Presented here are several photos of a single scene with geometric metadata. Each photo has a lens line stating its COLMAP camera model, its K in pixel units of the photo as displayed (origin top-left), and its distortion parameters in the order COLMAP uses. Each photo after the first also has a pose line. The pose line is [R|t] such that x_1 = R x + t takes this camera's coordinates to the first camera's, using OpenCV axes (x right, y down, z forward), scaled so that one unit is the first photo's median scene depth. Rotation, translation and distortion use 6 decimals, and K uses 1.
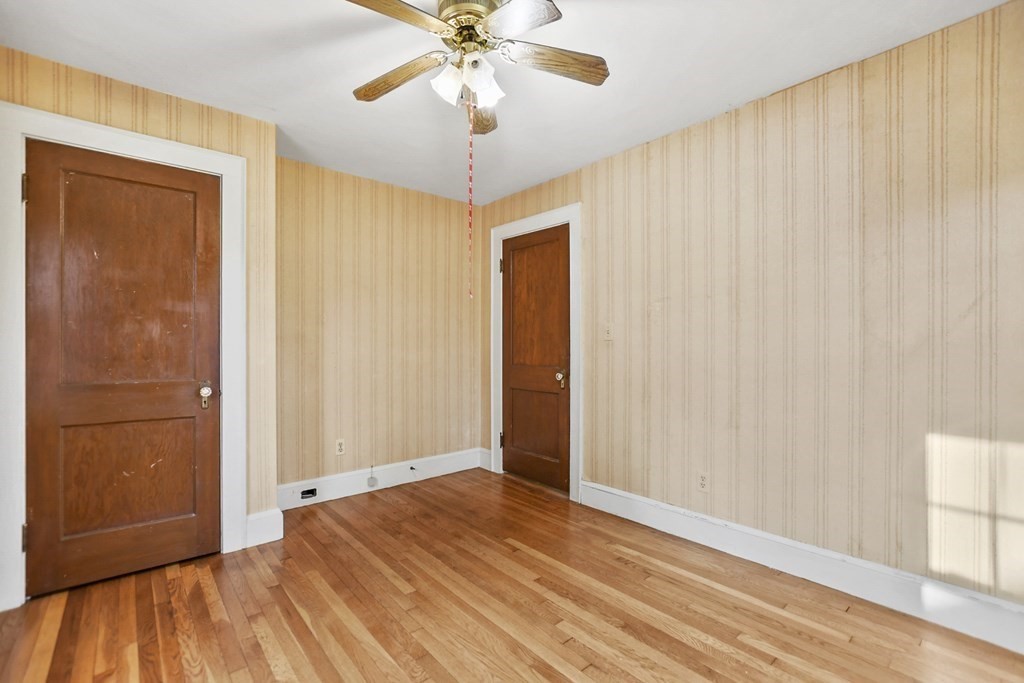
lens RADIAL K [[450.2, 0, 513.2], [0, 450.2, 343.2], [0, 0, 1]] dist [-0.010819, 0.001880]
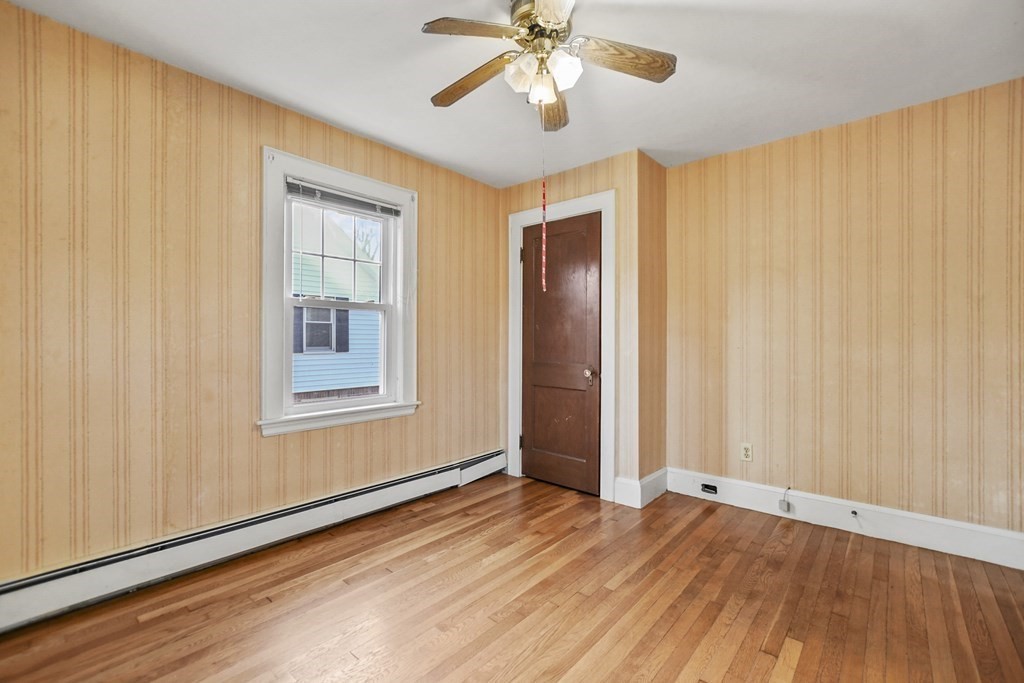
lens RADIAL K [[450.2, 0, 505.5], [0, 450.2, 338.7], [0, 0, 1]] dist [-0.010819, 0.001880]
pose [[0.123760, -0.005337, -0.992298, 0.569367], [0.000358, 0.999986, -0.005334, 0.009194], [0.992312, 0.000305, 0.123760, 0.512955]]
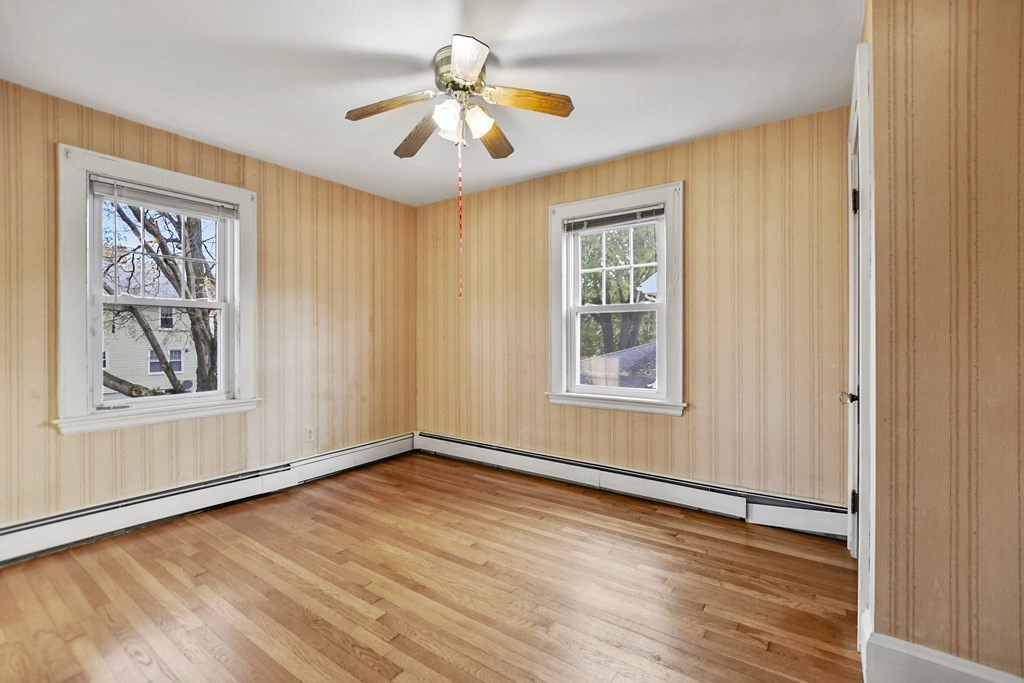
lens RADIAL K [[450.2, 0, 504.2], [0, 450.2, 336.2], [0, 0, 1]] dist [-0.010819, 0.001880]
pose [[-0.975633, -0.003053, -0.219385, 0.038712], [-0.002516, 0.999993, -0.002728, 0.005740], [0.219392, -0.002110, -0.975634, 1.420290]]
